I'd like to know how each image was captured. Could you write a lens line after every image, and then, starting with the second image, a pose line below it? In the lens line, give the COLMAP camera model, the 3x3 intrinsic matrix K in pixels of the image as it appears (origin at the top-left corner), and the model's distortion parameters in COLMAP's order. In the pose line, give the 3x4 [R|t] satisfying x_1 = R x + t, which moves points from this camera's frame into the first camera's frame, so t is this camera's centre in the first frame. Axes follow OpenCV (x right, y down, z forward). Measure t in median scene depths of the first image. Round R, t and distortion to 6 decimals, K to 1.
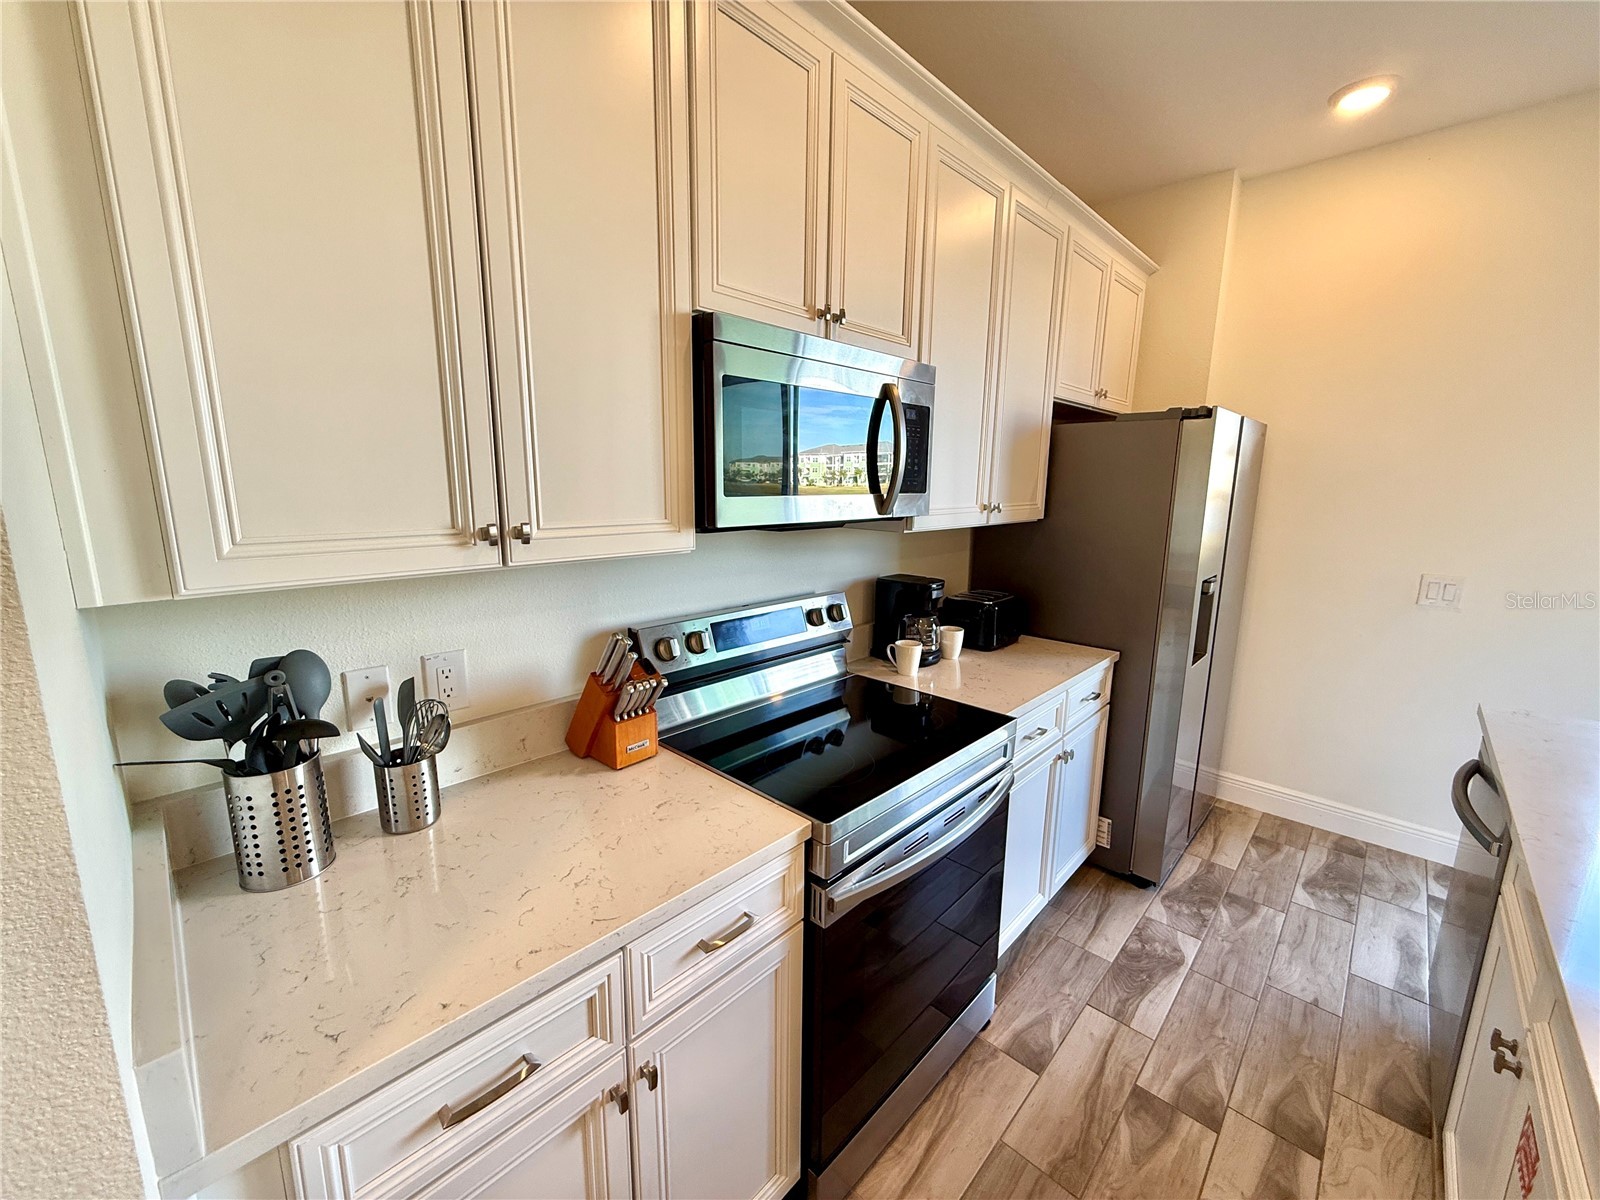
lens RADIAL K [[636.3, 0, 795.4], [0, 636.3, 604.5], [0, 0, 1]] dist [-0.001387, -0.000099]
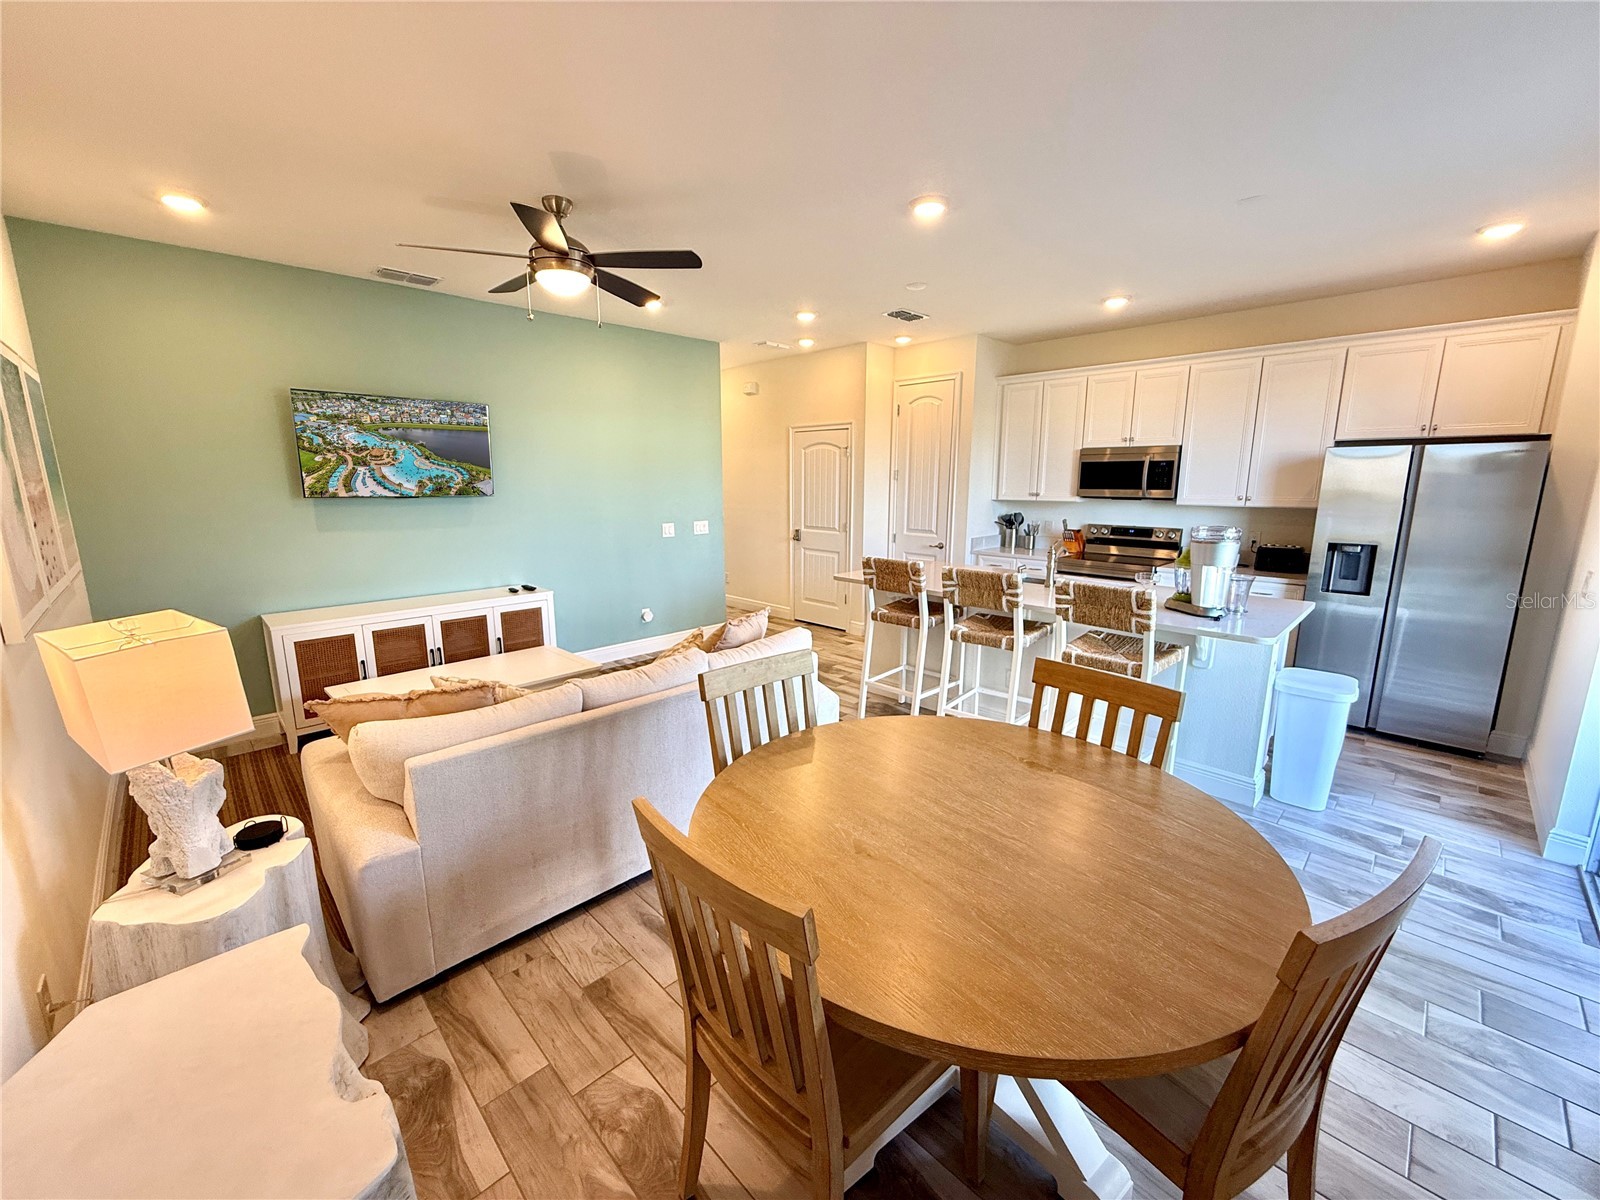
lens RADIAL K [[636.3, 0, 794.1], [0, 636.3, 603.3], [0, 0, 1]] dist [-0.001387, -0.000099]
pose [[-0.027081, 0.184937, -0.982377, 3.968830], [-0.194115, 0.963058, 0.186652, 0.139290], [0.980605, 0.195749, 0.009818, -0.748066]]
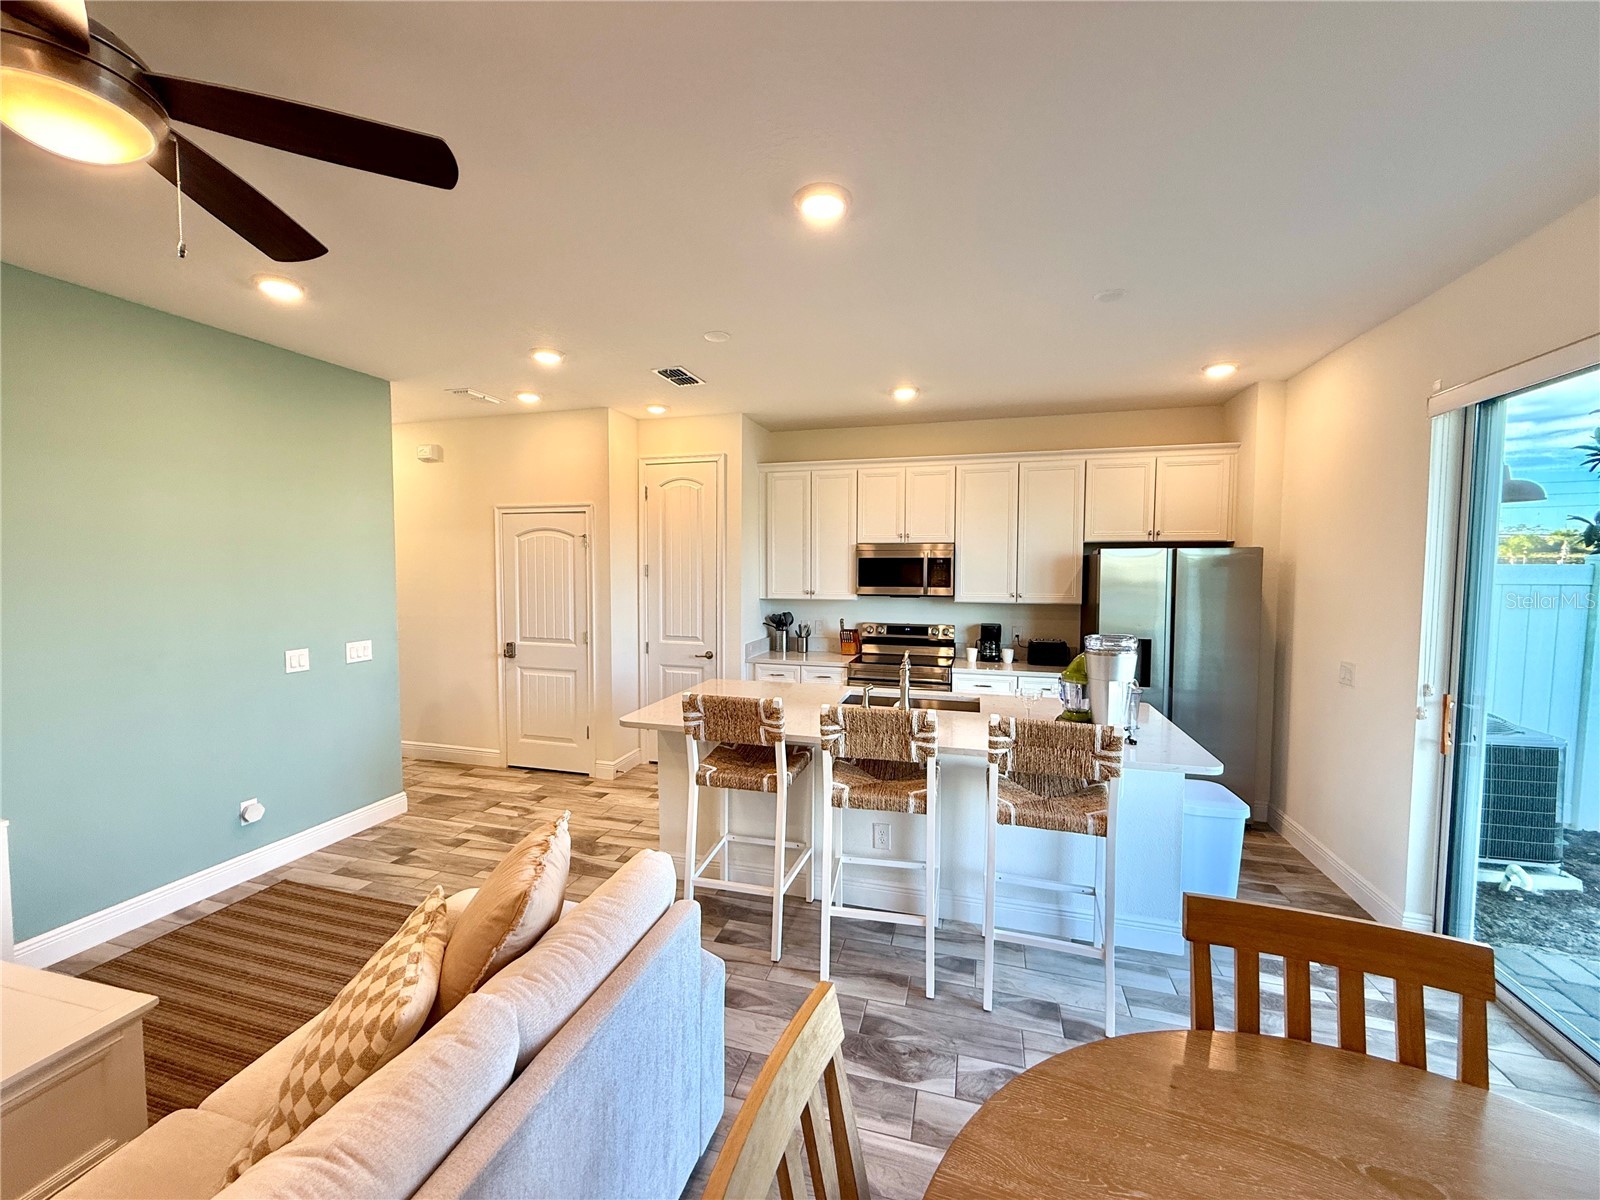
lens RADIAL K [[636.3, 0, 796.4], [0, 636.3, 601.1], [0, 0, 1]] dist [-0.001387, -0.000099]
pose [[0.471019, 0.039665, -0.881231, 2.958789], [-0.169973, 0.984349, -0.046544, 0.162546], [0.865592, 0.171708, 0.470389, -1.123867]]
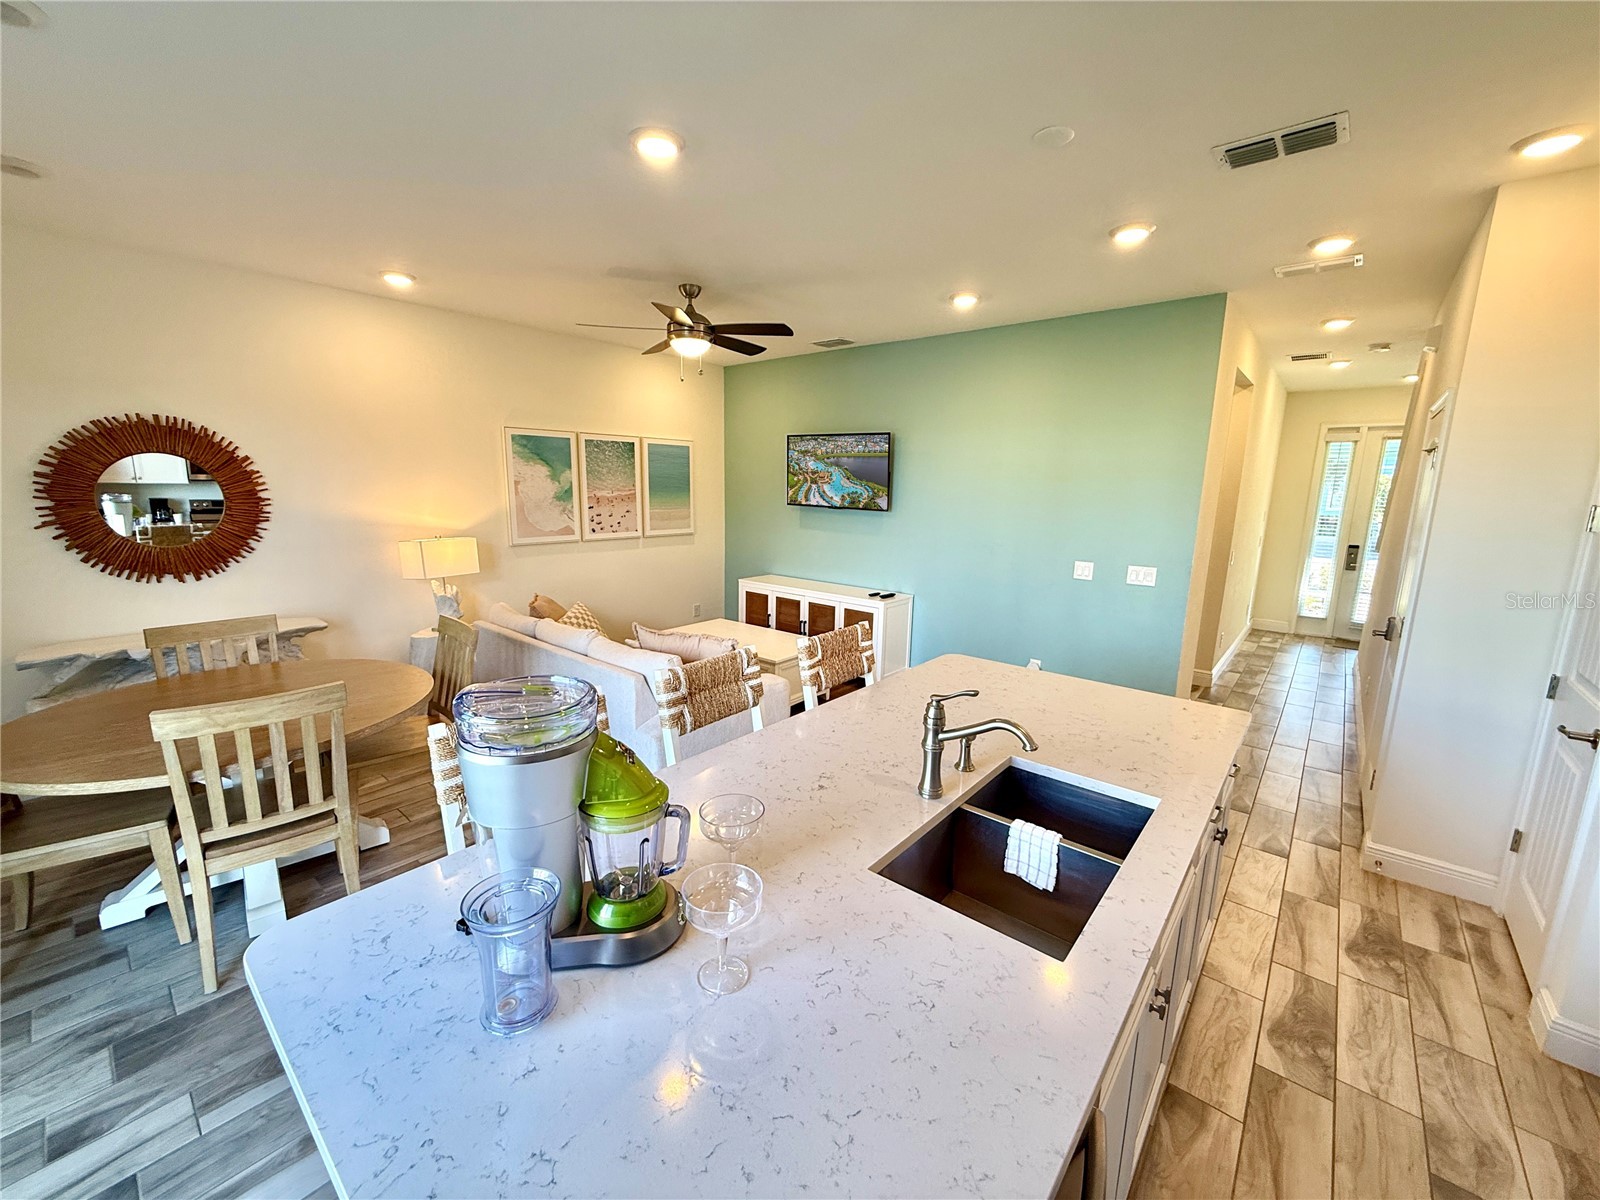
lens RADIAL K [[636.3, 0, 799.5], [0, 636.3, 599.5], [0, 0, 1]] dist [-0.001387, -0.000099]
pose [[-0.997544, -0.020340, -0.067018, 1.407747], [-0.043684, 0.928649, 0.368378, -0.361263], [0.054743, 0.370401, -0.927257, 1.327174]]
